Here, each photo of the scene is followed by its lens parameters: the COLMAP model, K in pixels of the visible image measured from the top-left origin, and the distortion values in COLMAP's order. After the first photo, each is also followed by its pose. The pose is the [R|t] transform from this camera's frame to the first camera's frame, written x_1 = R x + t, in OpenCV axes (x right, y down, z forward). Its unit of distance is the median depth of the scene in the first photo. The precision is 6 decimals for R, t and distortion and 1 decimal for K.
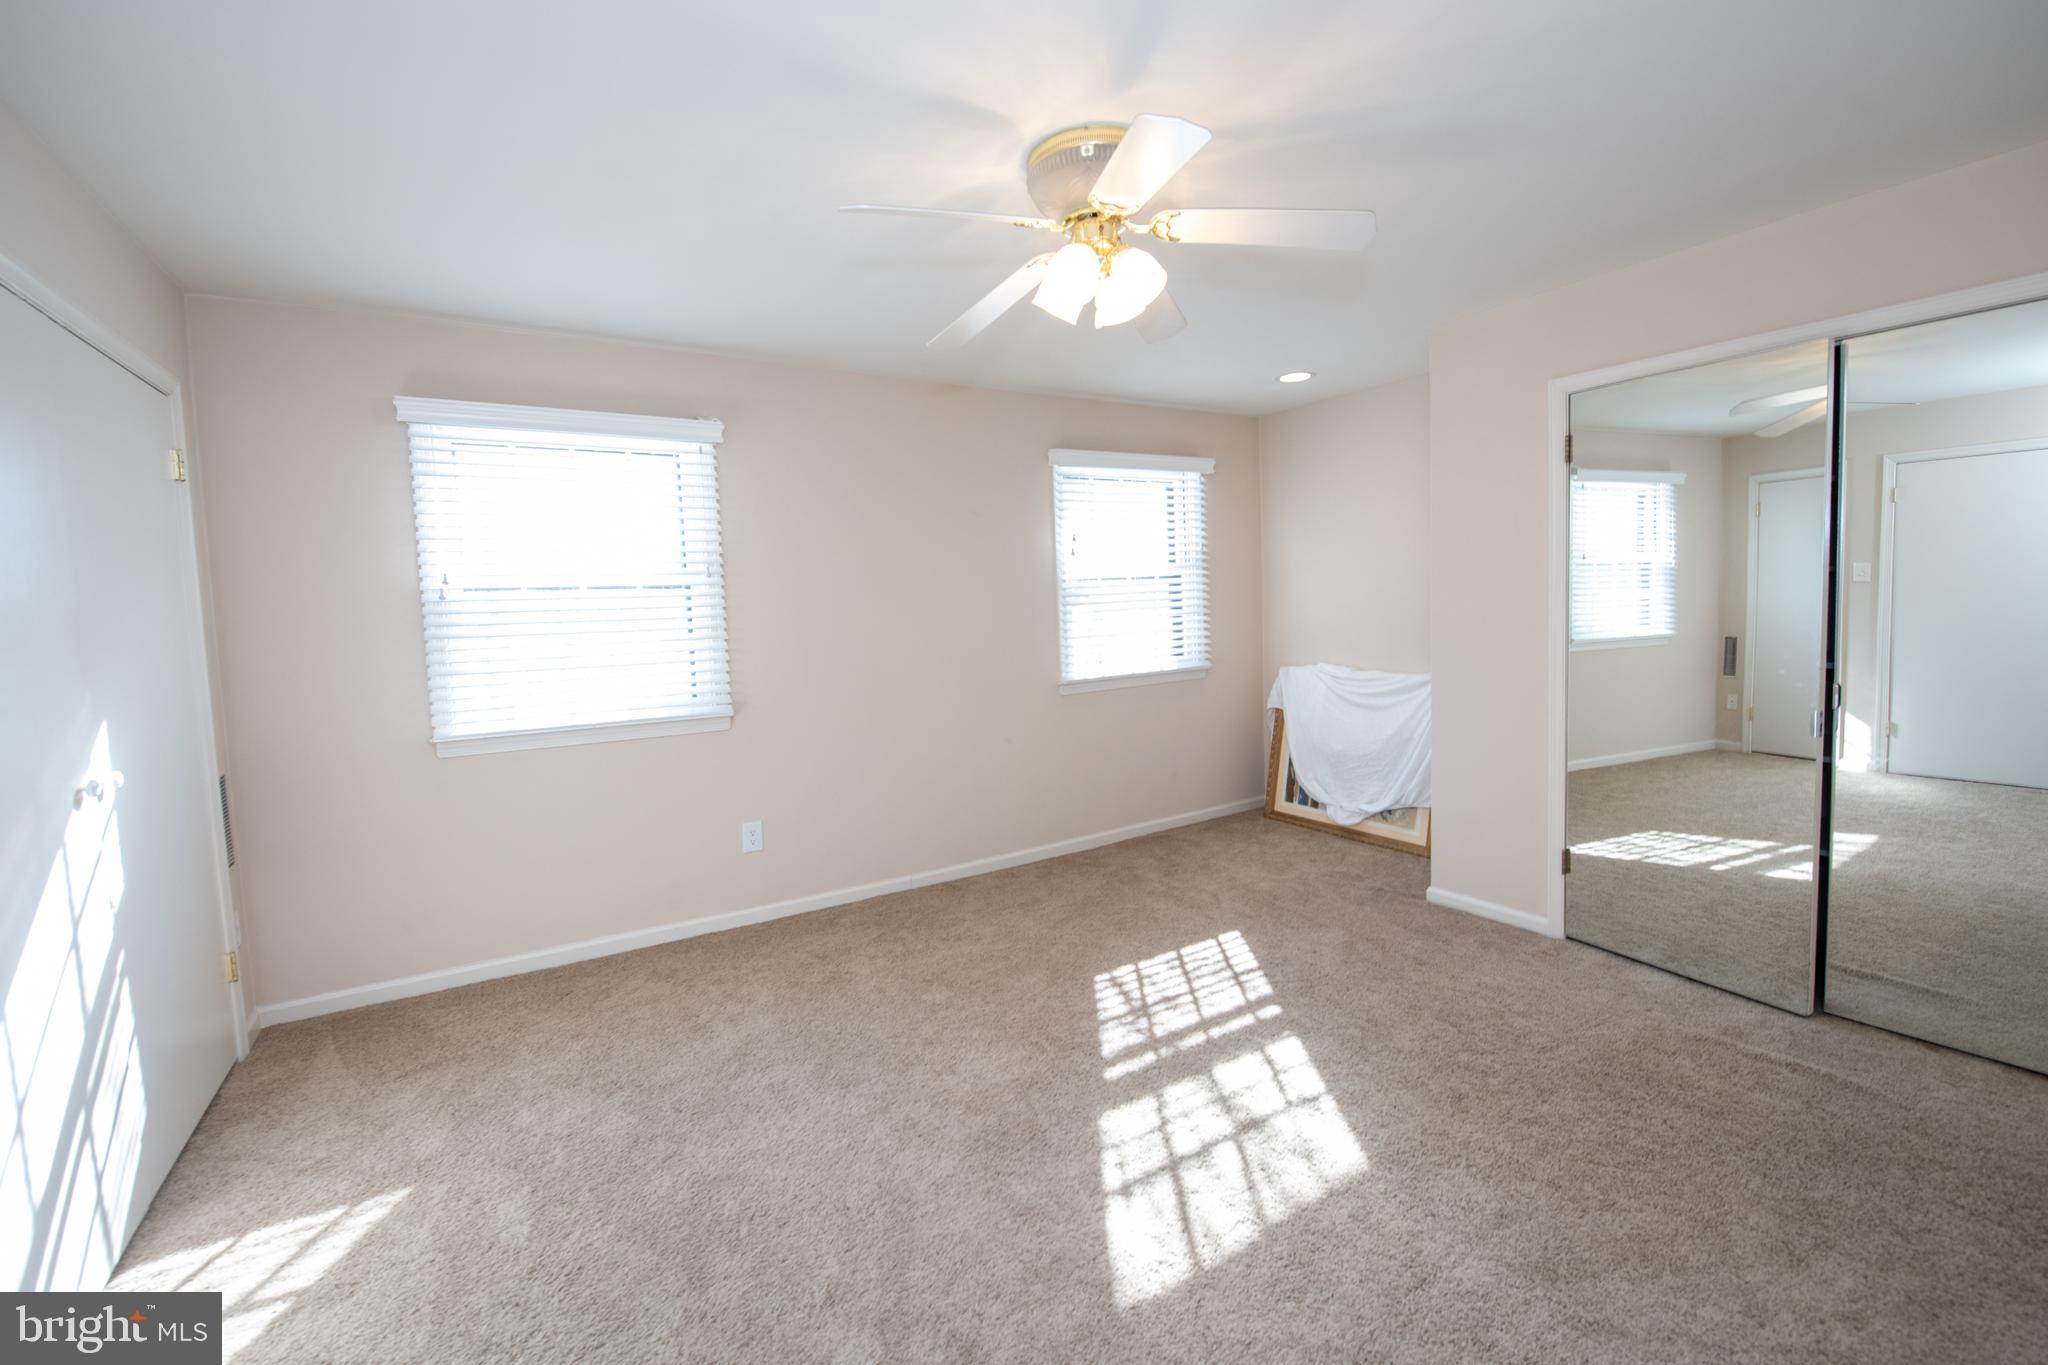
lens RADIAL K [[833.3, 0, 1044.6], [0, 833.3, 688.0], [0, 0, 1]] dist [-0.022536, 0.000775]
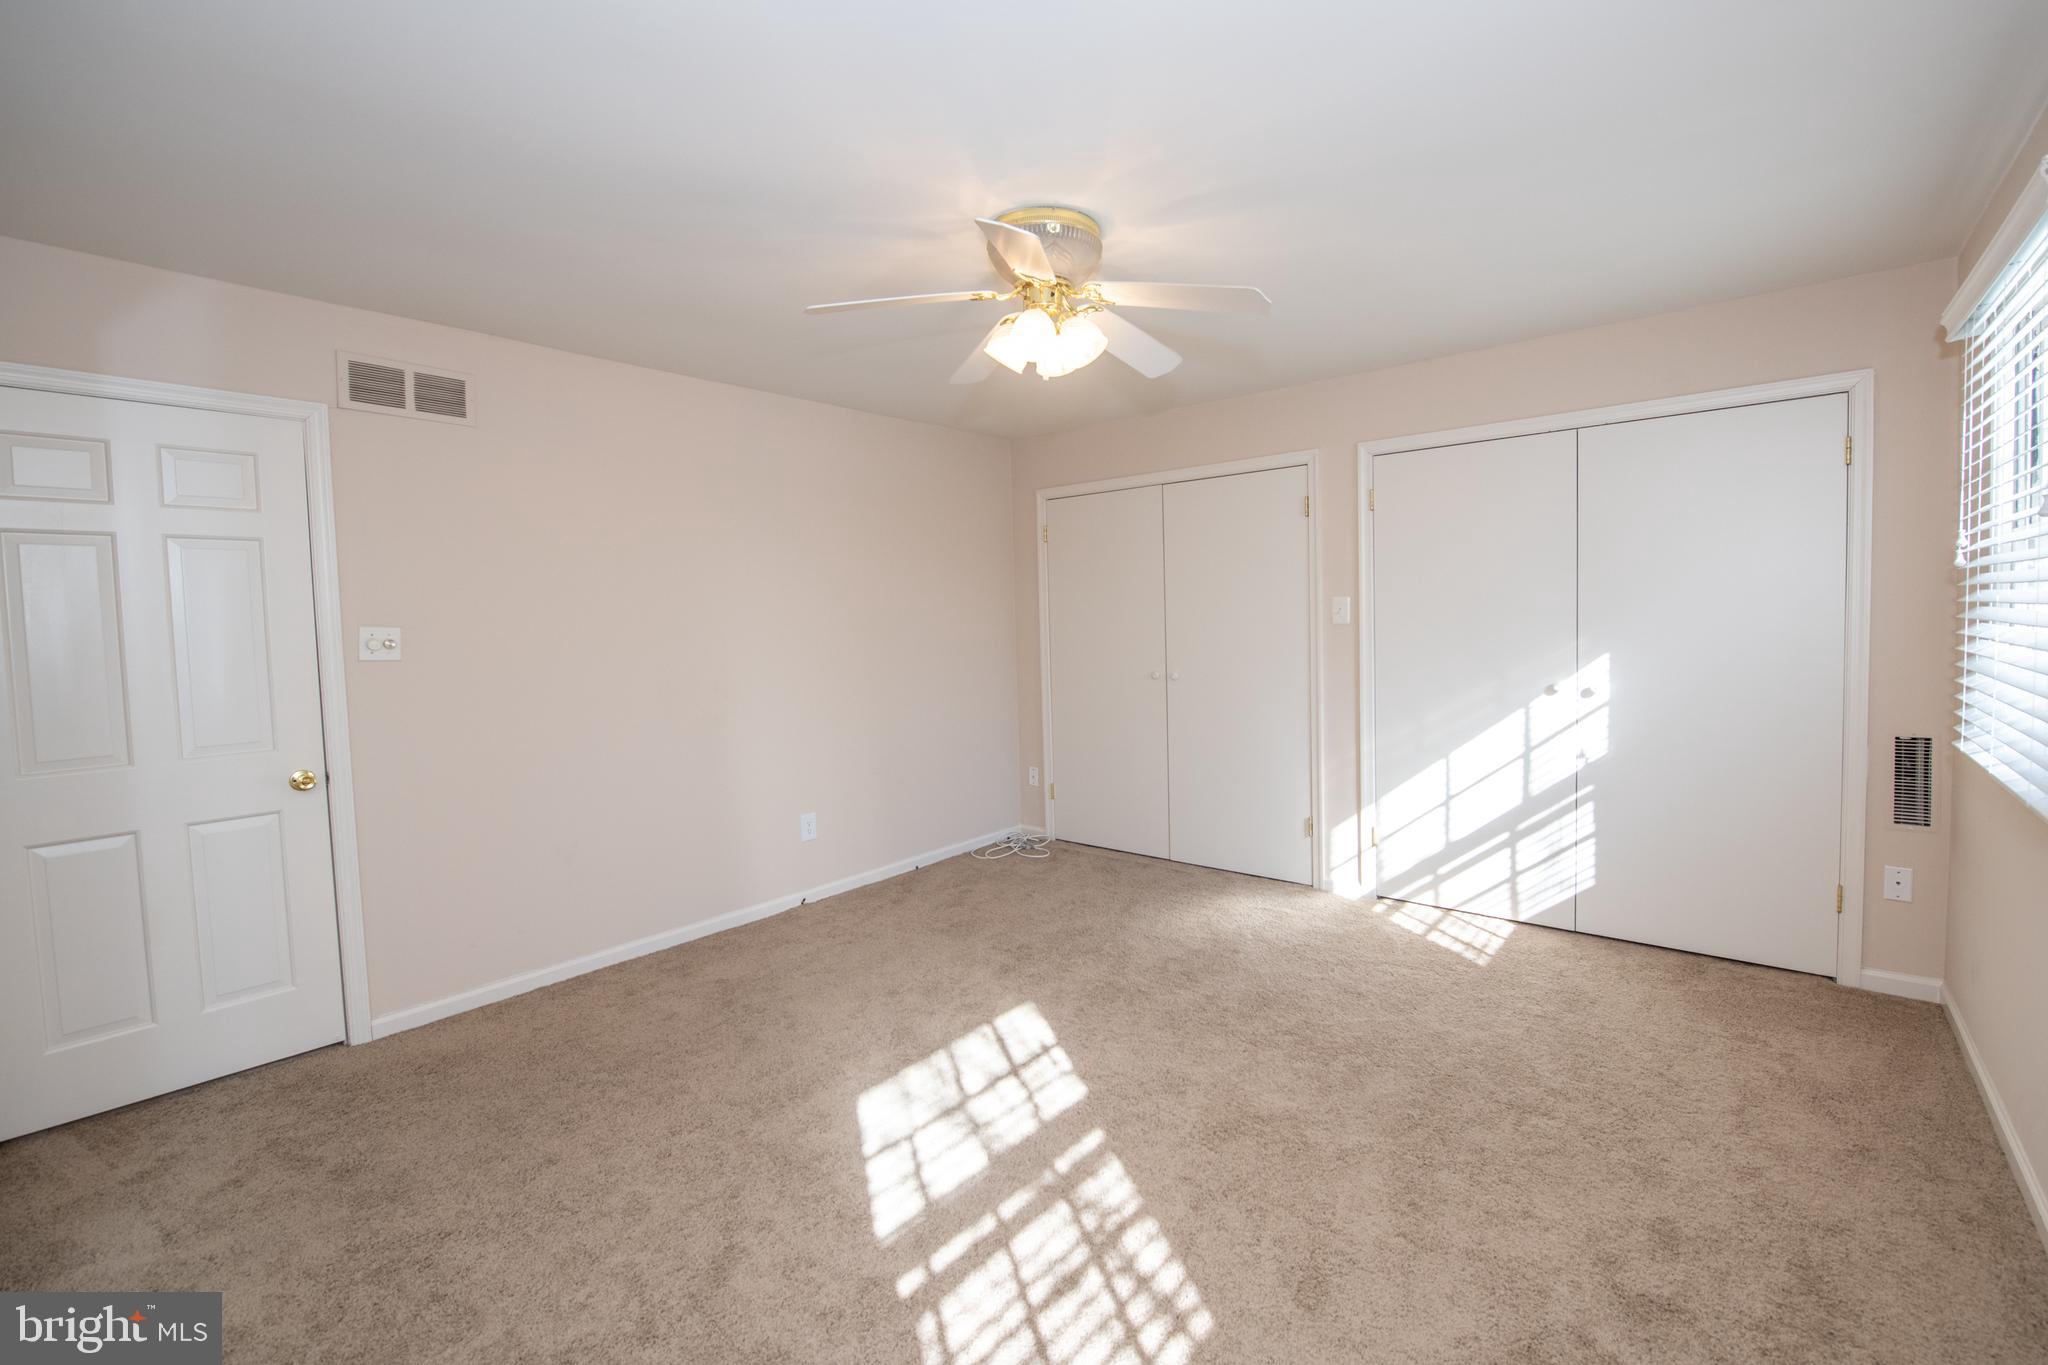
lens RADIAL K [[907.0, 0, 1028.7], [0, 907.0, 673.4], [0, 0, 1]] dist [-0.014262, -0.003440]
pose [[-0.962455, 0.077192, -0.260235, 0.336595], [0.033541, 0.985185, 0.168182, -0.185275], [0.269362, 0.153139, -0.950785, 1.671598]]
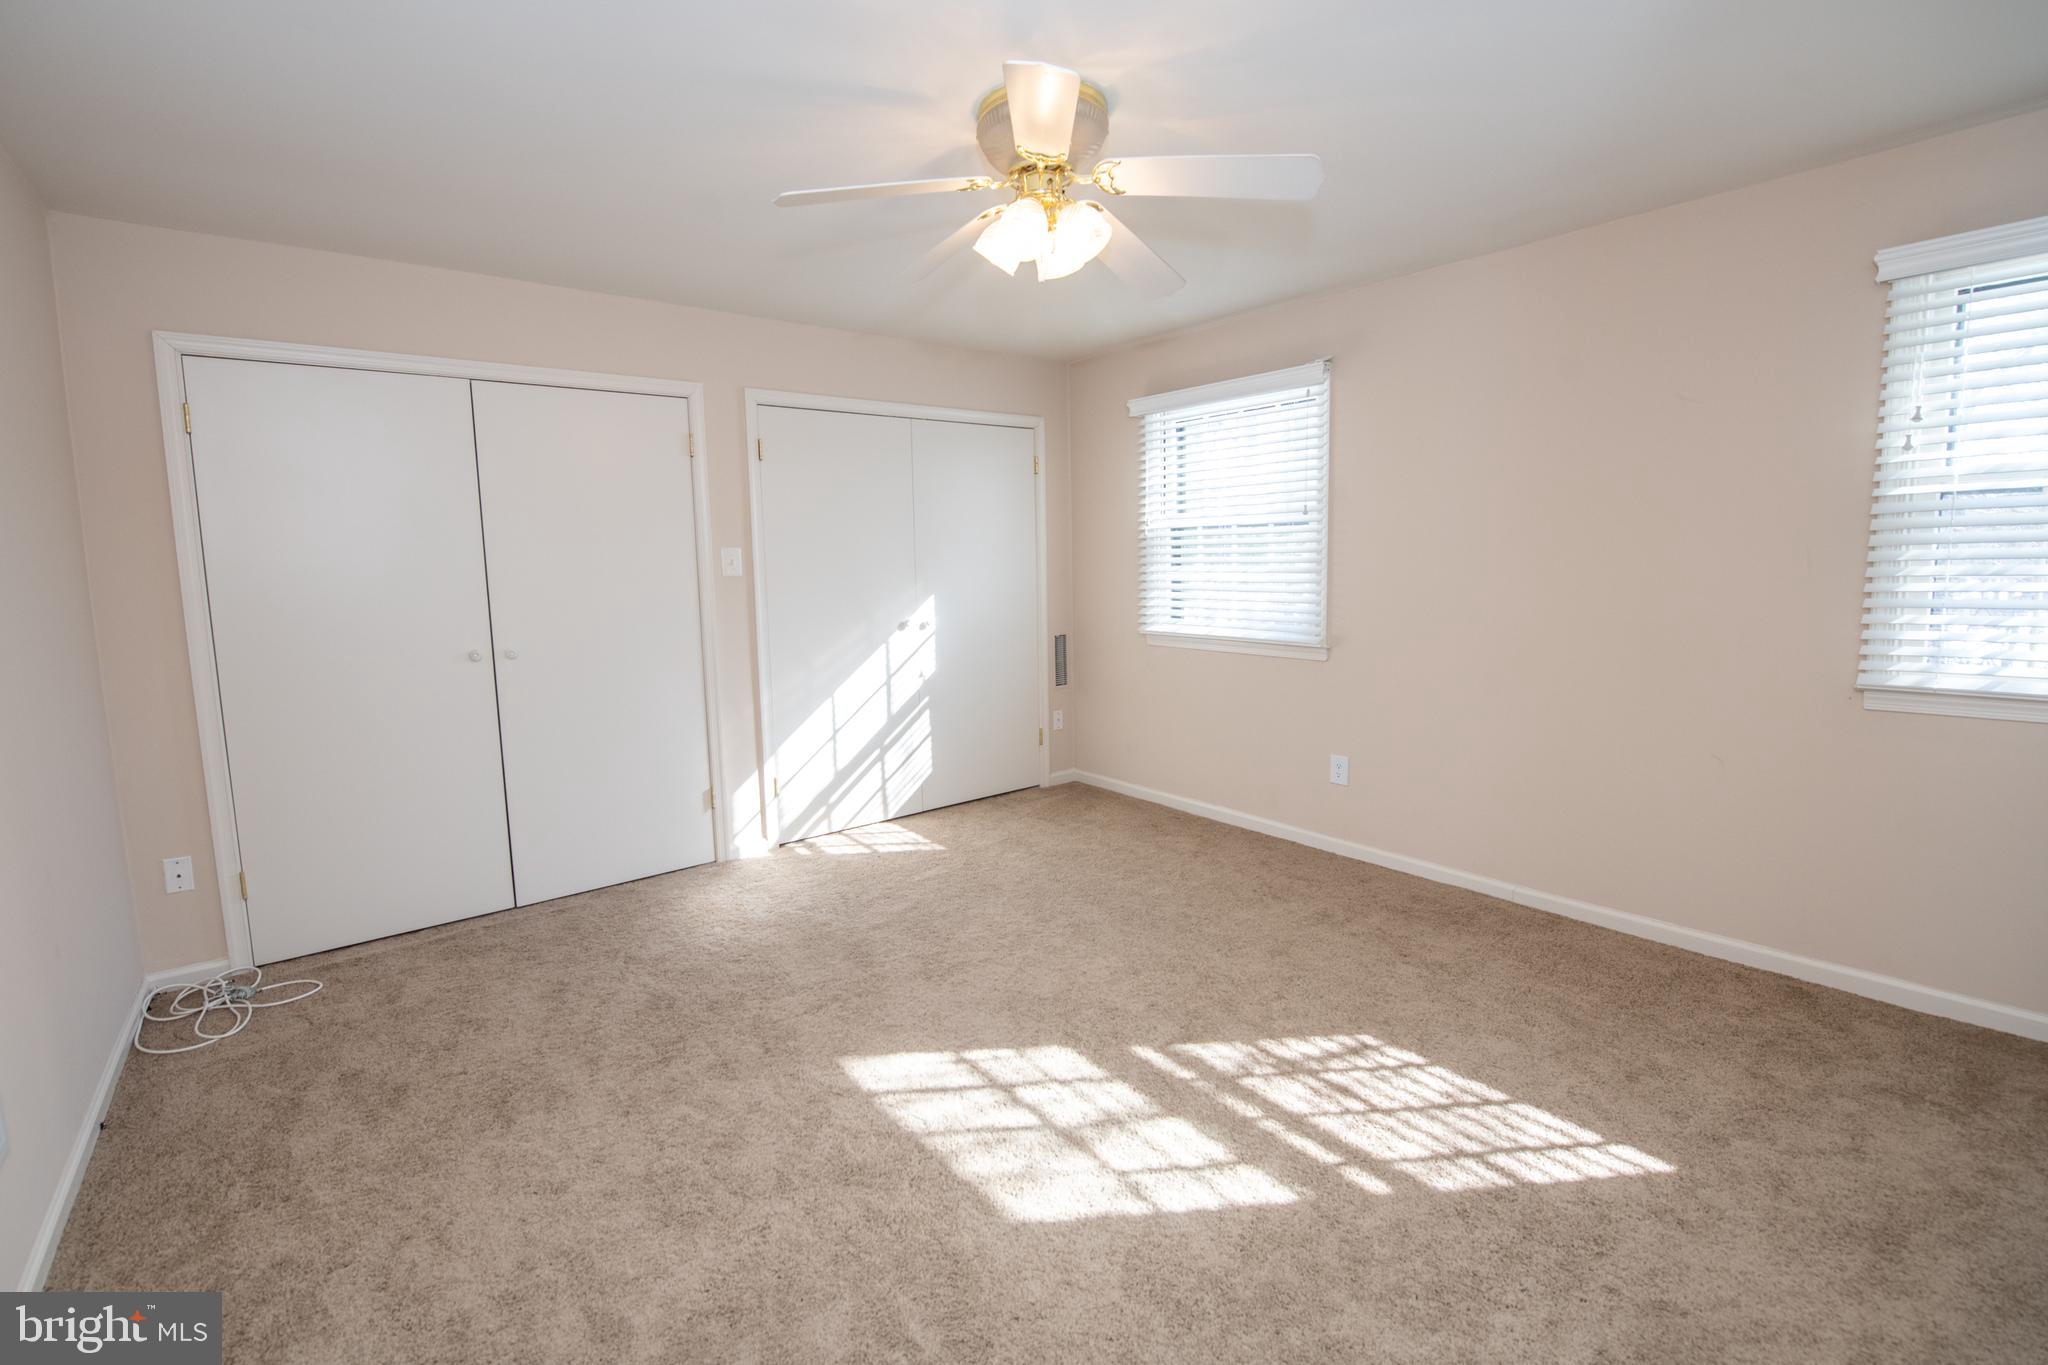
lens RADIAL K [[907.0, 0, 1016.2], [0, 907.0, 675.2], [0, 0, 1]] dist [-0.014262, -0.003440]
pose [[0.104535, 0.163780, -0.980943, 0.921252], [-0.082954, 0.984345, 0.155508, -0.100636], [0.991056, 0.065117, 0.116484, 0.640552]]
